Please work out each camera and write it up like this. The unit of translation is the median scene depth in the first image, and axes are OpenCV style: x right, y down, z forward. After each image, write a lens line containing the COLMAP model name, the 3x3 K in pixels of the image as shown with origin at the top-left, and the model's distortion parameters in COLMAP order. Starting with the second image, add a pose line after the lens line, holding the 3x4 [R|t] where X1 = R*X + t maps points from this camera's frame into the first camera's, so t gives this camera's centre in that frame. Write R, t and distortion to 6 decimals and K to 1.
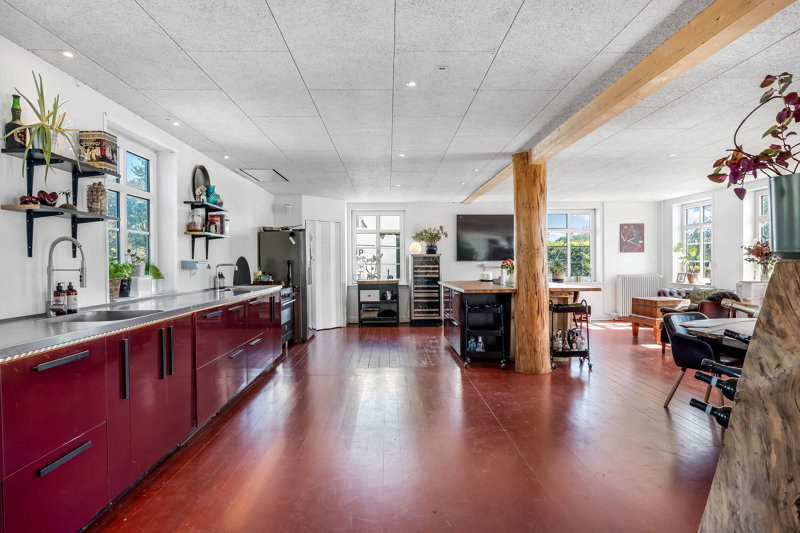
lens RADIAL K [[464.2, 0, 400.0], [0, 464.2, 266.5], [0, 0, 1]] dist [-0.001878, -0.000667]
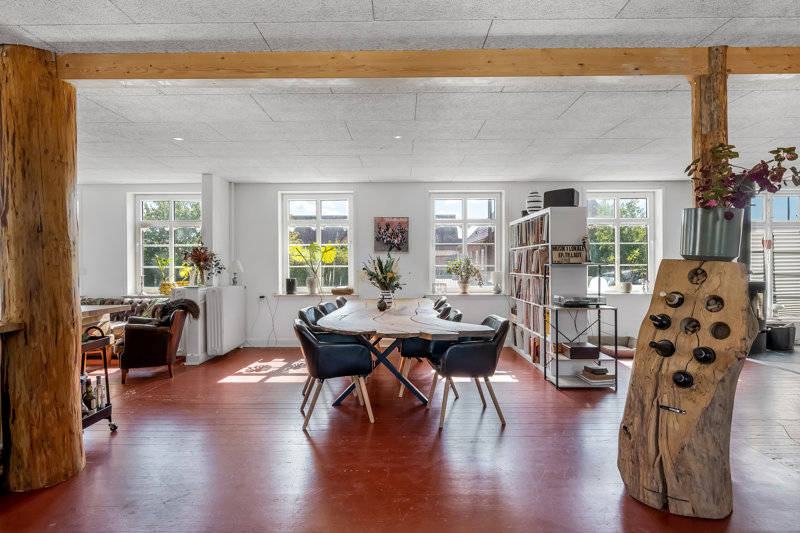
lens RADIAL K [[443.9, 0, 400.0], [0, 443.9, 266.5], [0, 0, 1]] dist [0.000022, 0.000180]
pose [[0.027191, 0.001442, 0.999629, -0.144934], [0.013986, 0.999901, -0.001822, -0.002661], [-0.999532, 0.014030, 0.027168, 0.420523]]
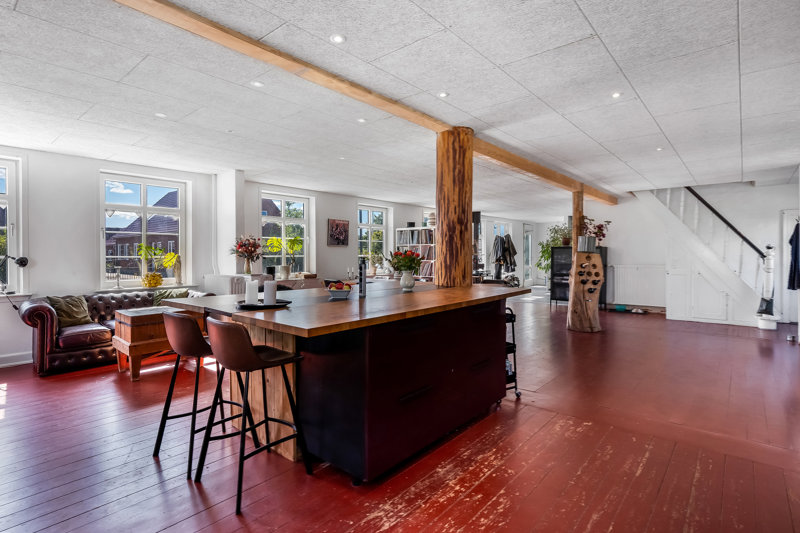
lens RADIAL K [[404.4, 0, 400.0], [0, 404.4, 266.5], [0, 0, 1]] dist [-0.002839, -0.000232]
pose [[-0.746615, -0.010856, 0.665168, -0.109535], [0.014059, 0.999386, 0.032091, -0.009754], [-0.665108, 0.033311, -0.746004, 1.171891]]
